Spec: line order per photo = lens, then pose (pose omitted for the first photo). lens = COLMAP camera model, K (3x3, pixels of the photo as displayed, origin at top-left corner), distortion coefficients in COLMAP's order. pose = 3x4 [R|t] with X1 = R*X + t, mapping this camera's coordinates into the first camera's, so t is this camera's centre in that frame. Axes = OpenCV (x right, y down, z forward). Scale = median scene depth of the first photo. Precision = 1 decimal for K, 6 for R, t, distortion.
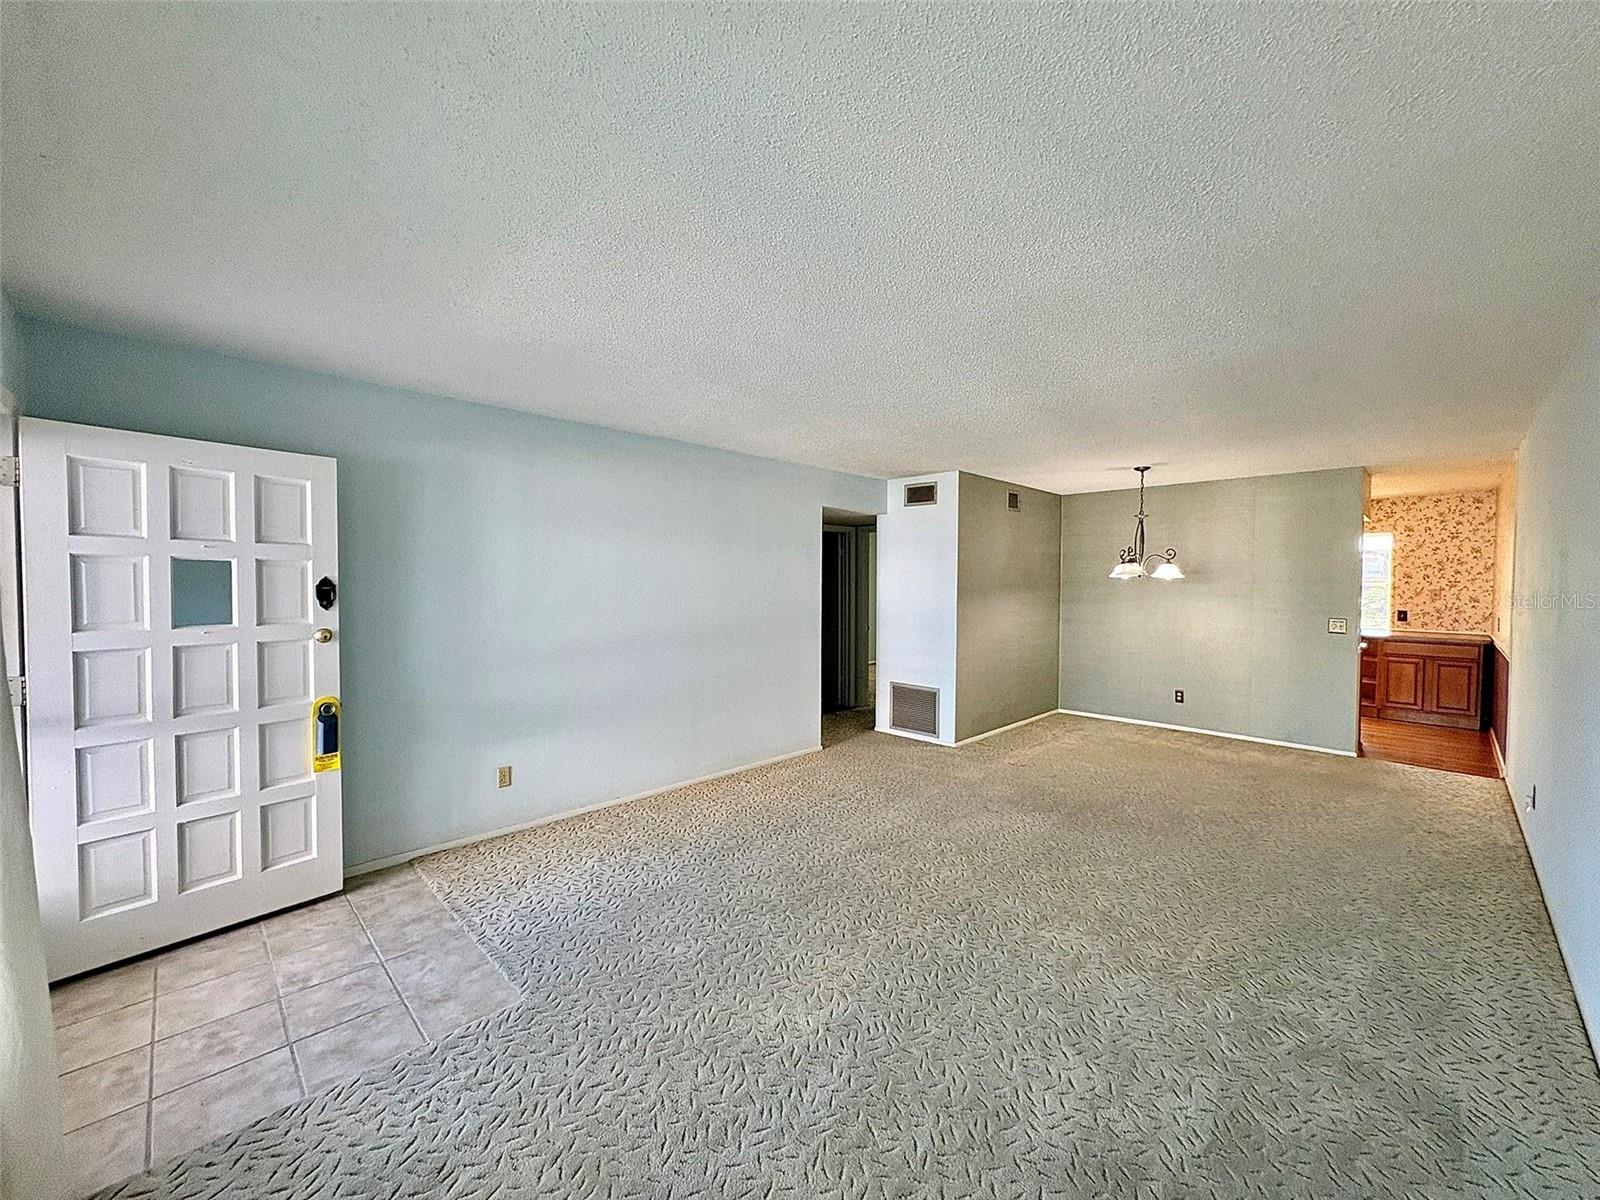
lens RADIAL K [[635.5, 0, 799.2], [0, 635.5, 597.9], [0, 0, 1]] dist [0.001262, -0.000117]
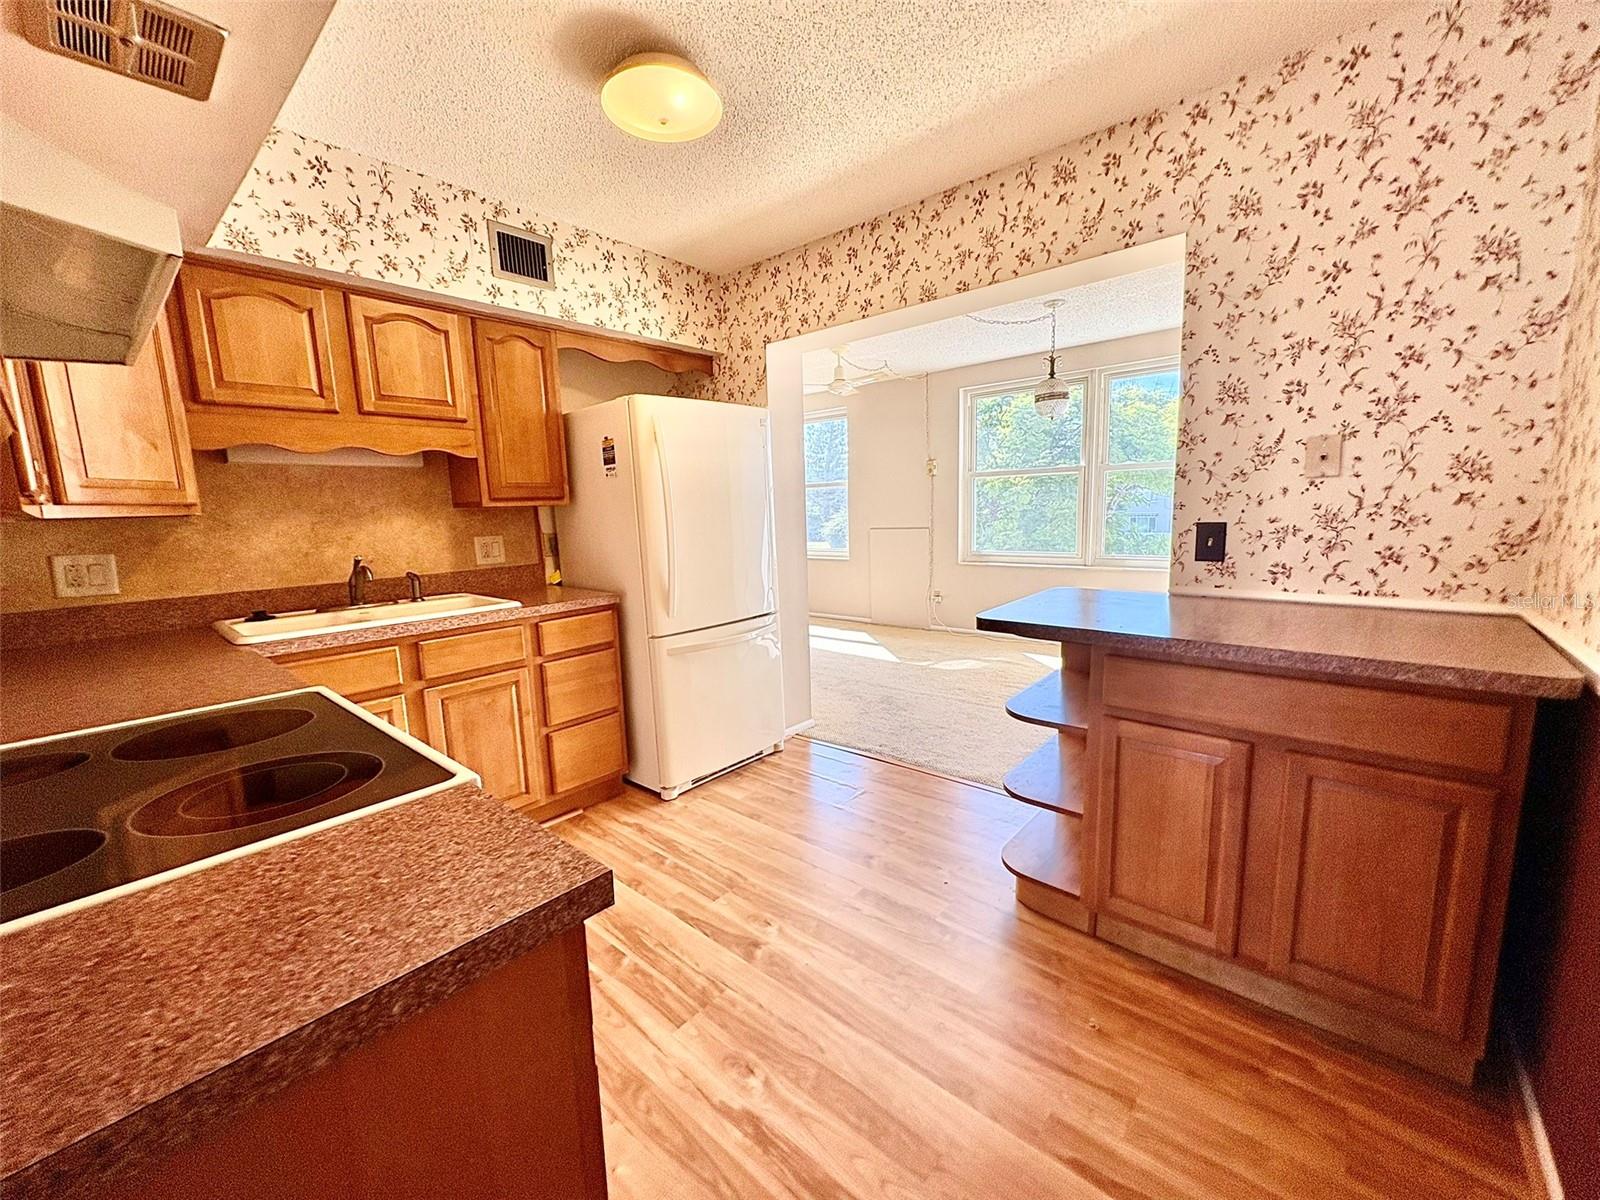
lens RADIAL K [[635.5, 0, 799.2], [0, 635.5, 597.9], [0, 0, 1]] dist [0.001262, -0.000117]
pose [[0.996196, -0.043352, 0.075586, 1.008981], [0.034763, 0.993162, 0.111451, 0.020605], [-0.079901, -0.108399, 0.990891, 0.994503]]
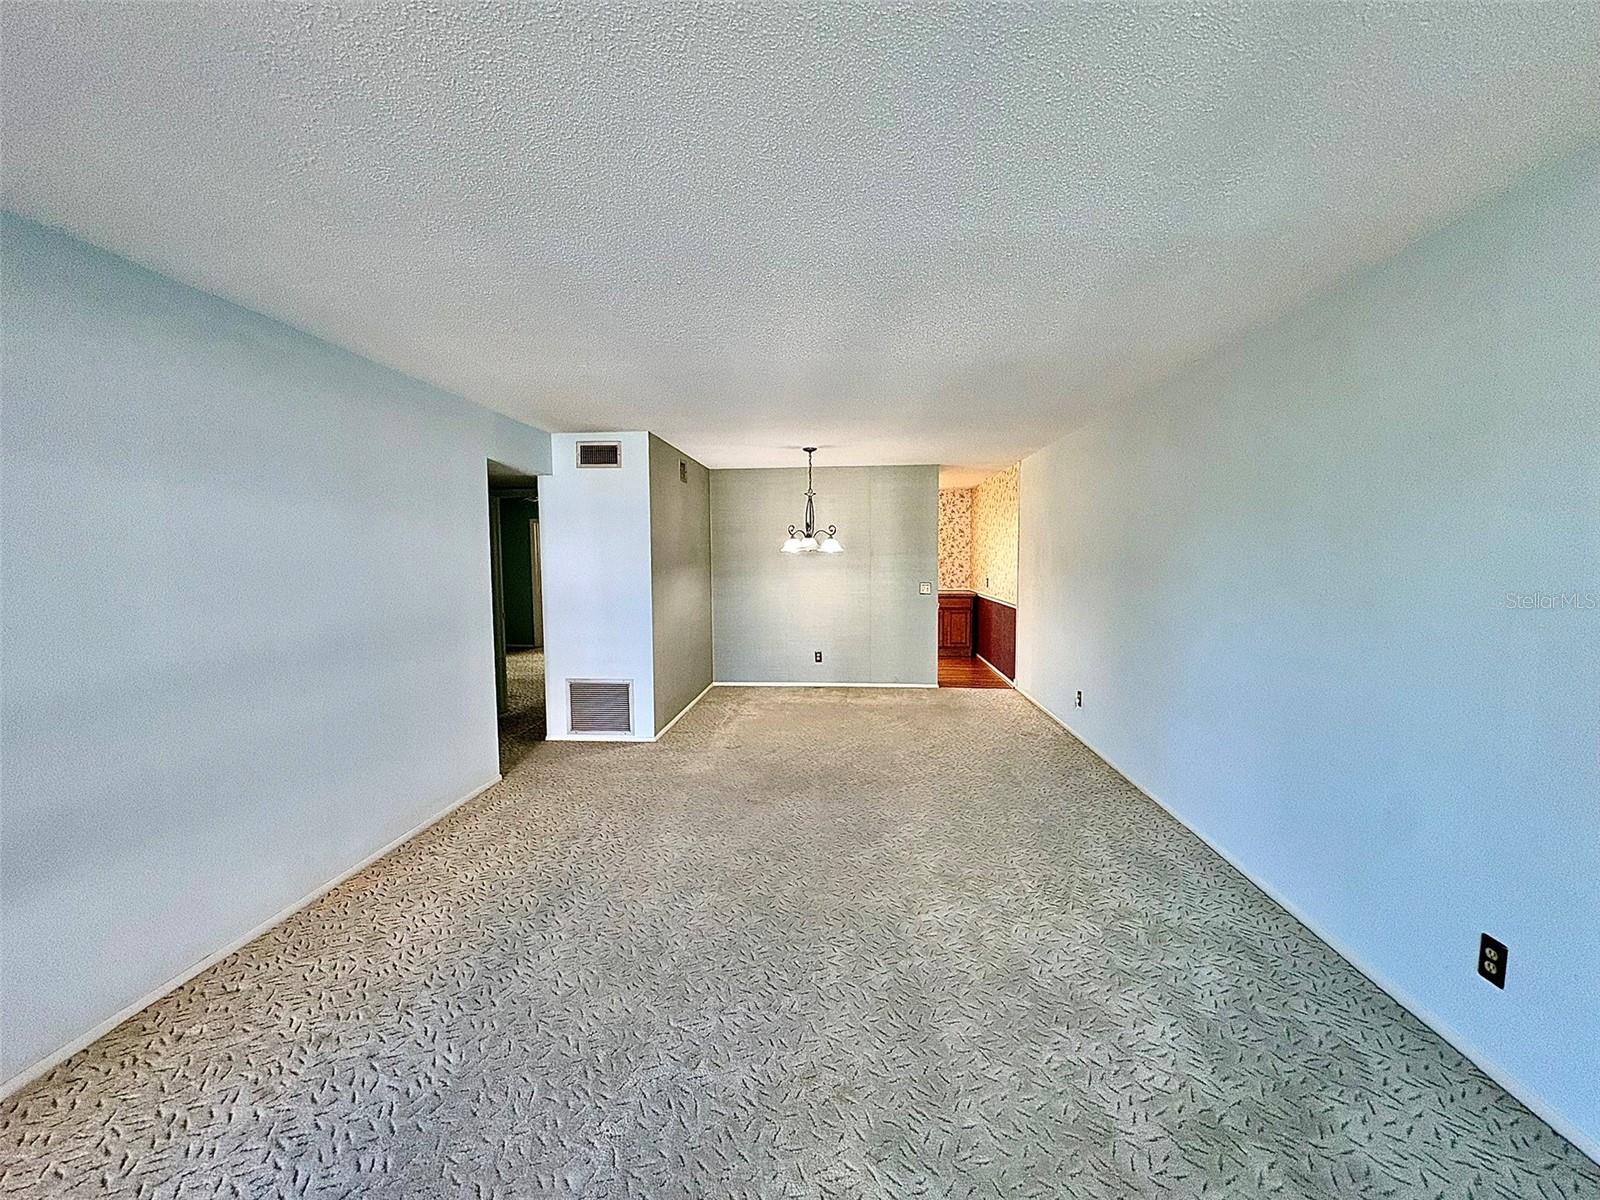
lens RADIAL K [[638.3, 0, 798.8], [0, 638.3, 586.6], [0, 0, 1]] dist [0.002879, 0.000236]
pose [[0.758961, -0.041275, 0.649826, -0.186192], [0.028006, 0.999135, 0.030753, -0.005718], [-0.650533, -0.005141, 0.759460, 0.192609]]
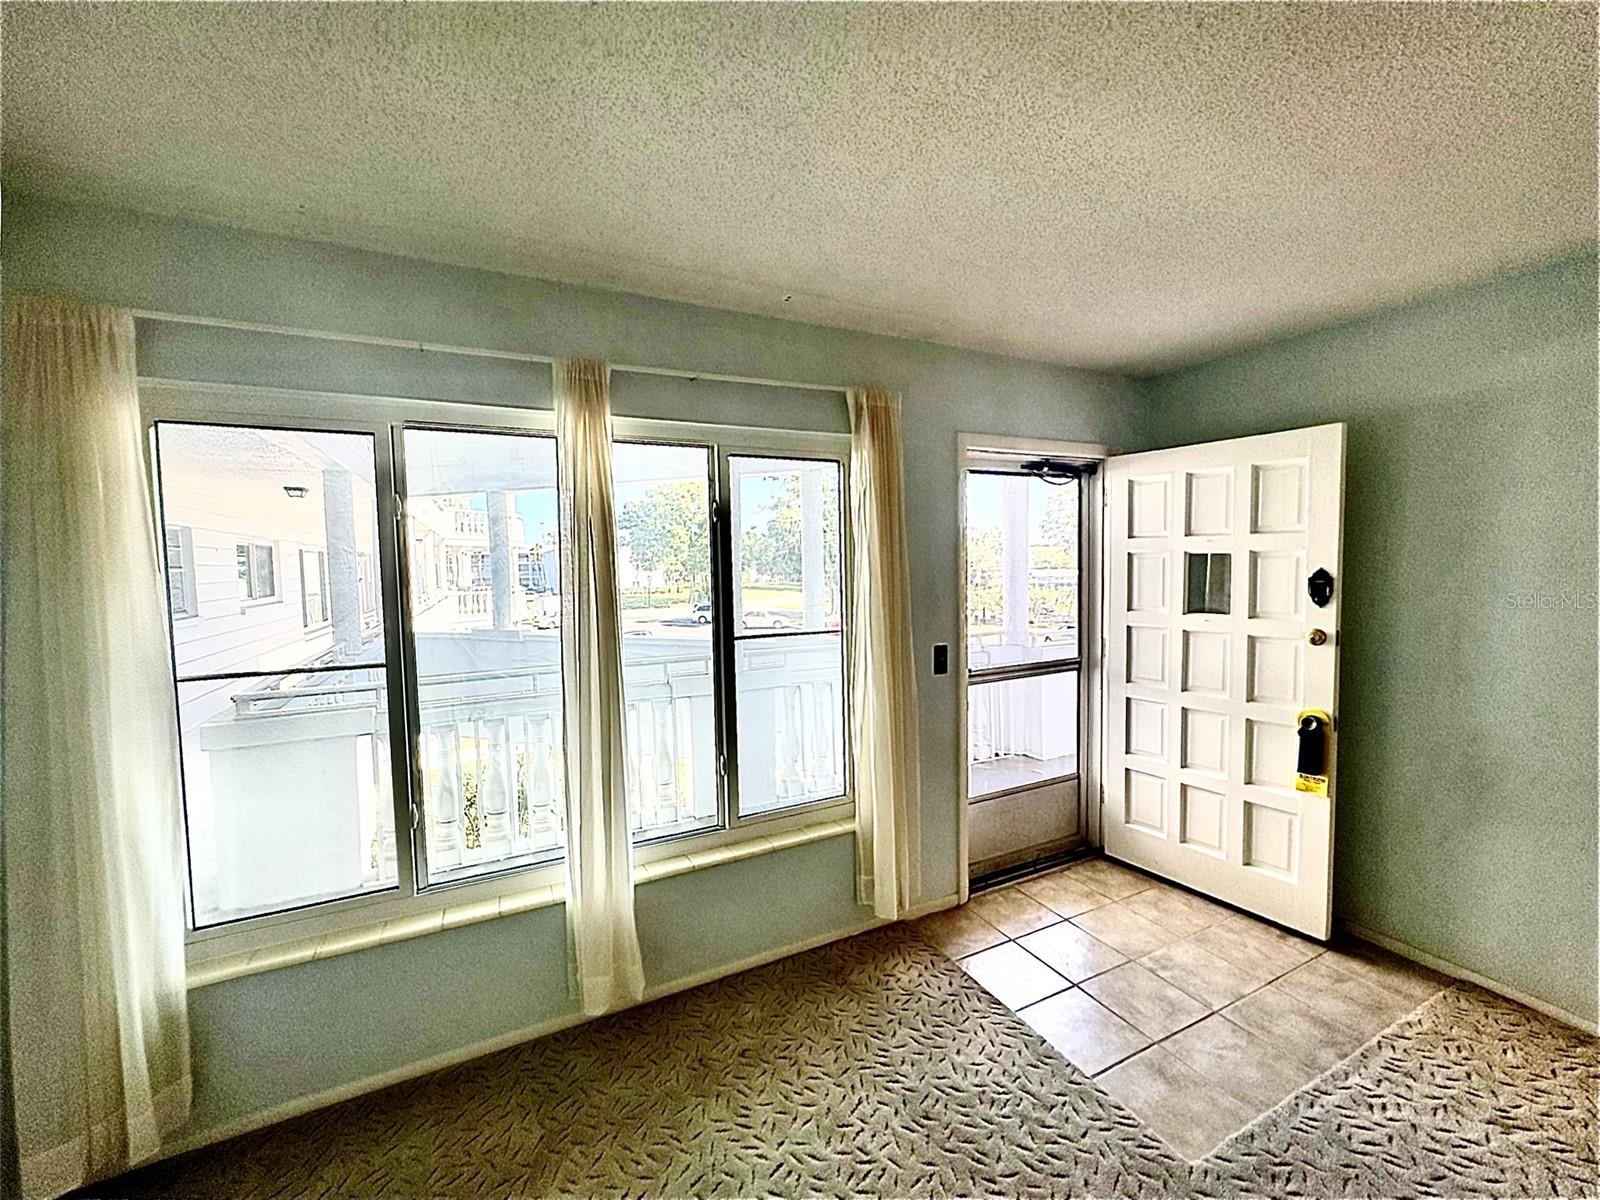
lens RADIAL K [[635.5, 0, 799.2], [0, 635.5, 597.9], [0, 0, 1]] dist [0.001262, -0.000117]
pose [[-0.316254, 0.054435, -0.947111, 0.144900], [-0.011118, 0.998071, 0.061077, -0.019762], [0.948609, 0.029846, -0.315039, 0.318112]]
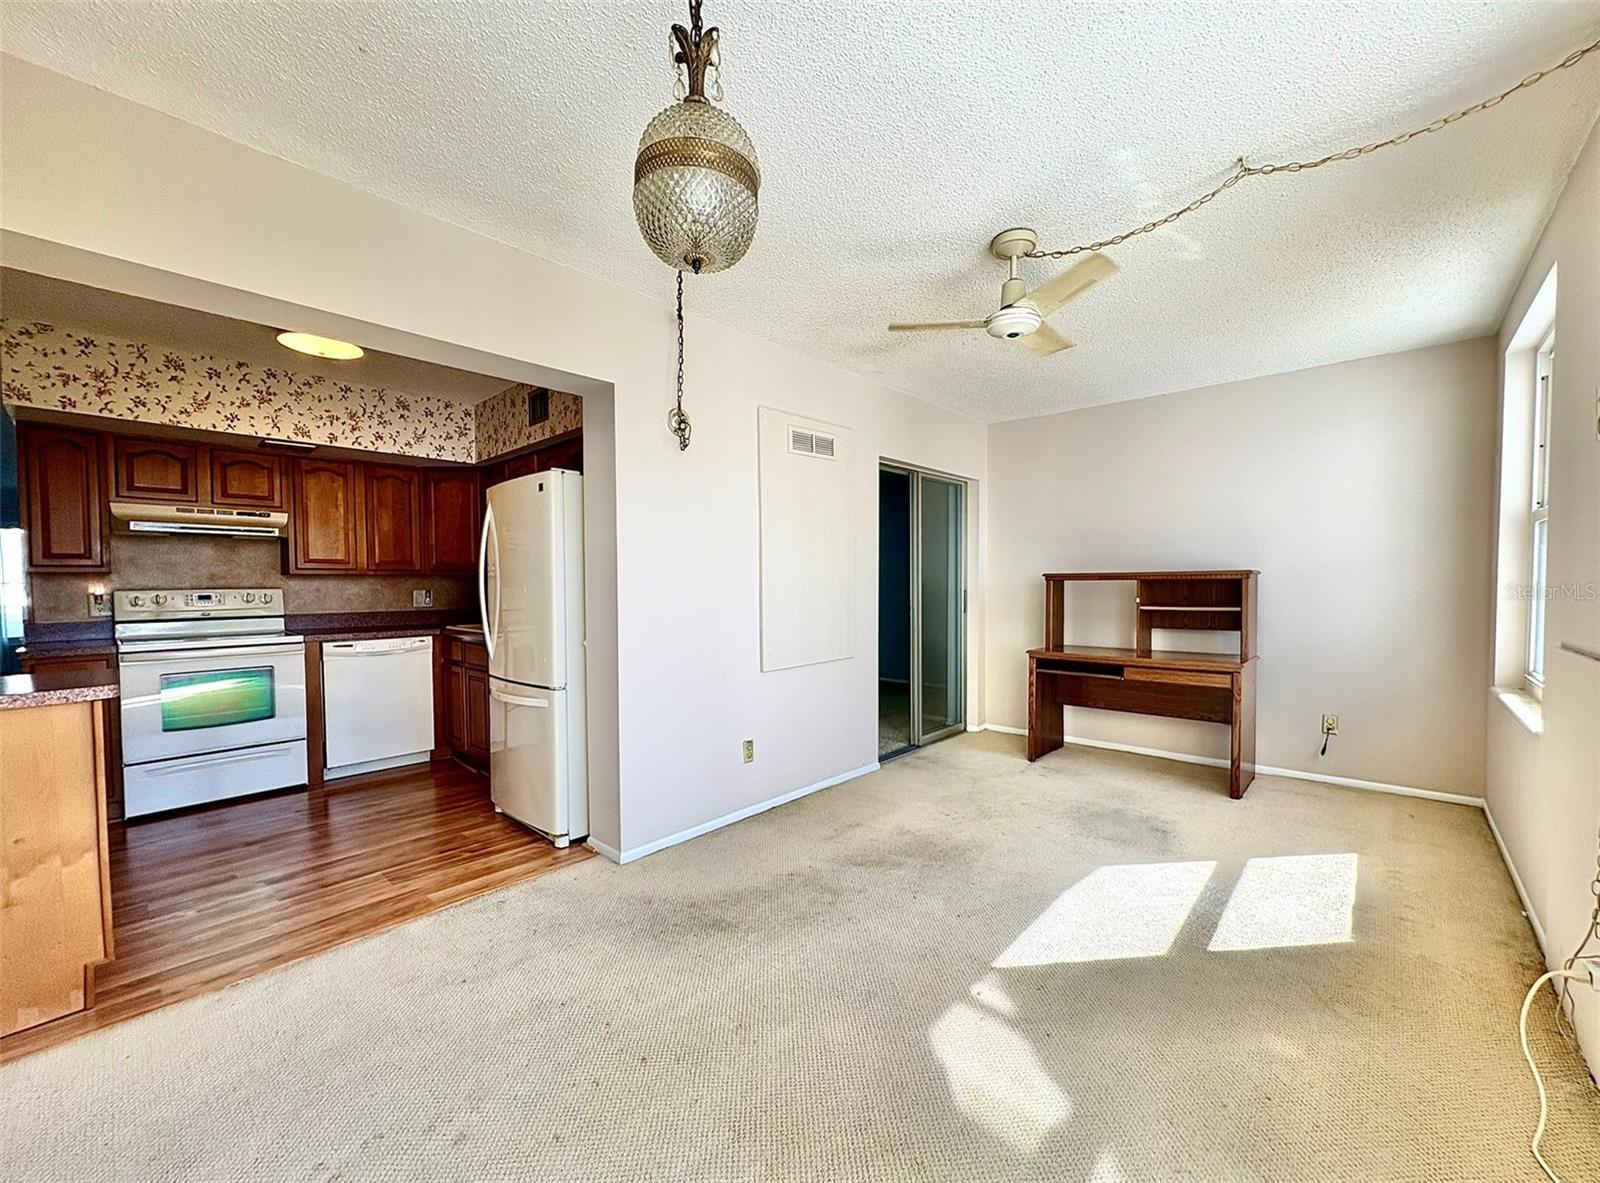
lens RADIAL K [[637.7, 0, 804.0], [0, 637.7, 602.1], [0, 0, 1]] dist [-0.001117, -0.000069]
pose [[0.059576, 0.031879, -0.997715, 1.687134], [-0.022204, 0.999285, 0.030604, 0.001039], [0.997977, 0.020330, 0.060241, 1.902945]]
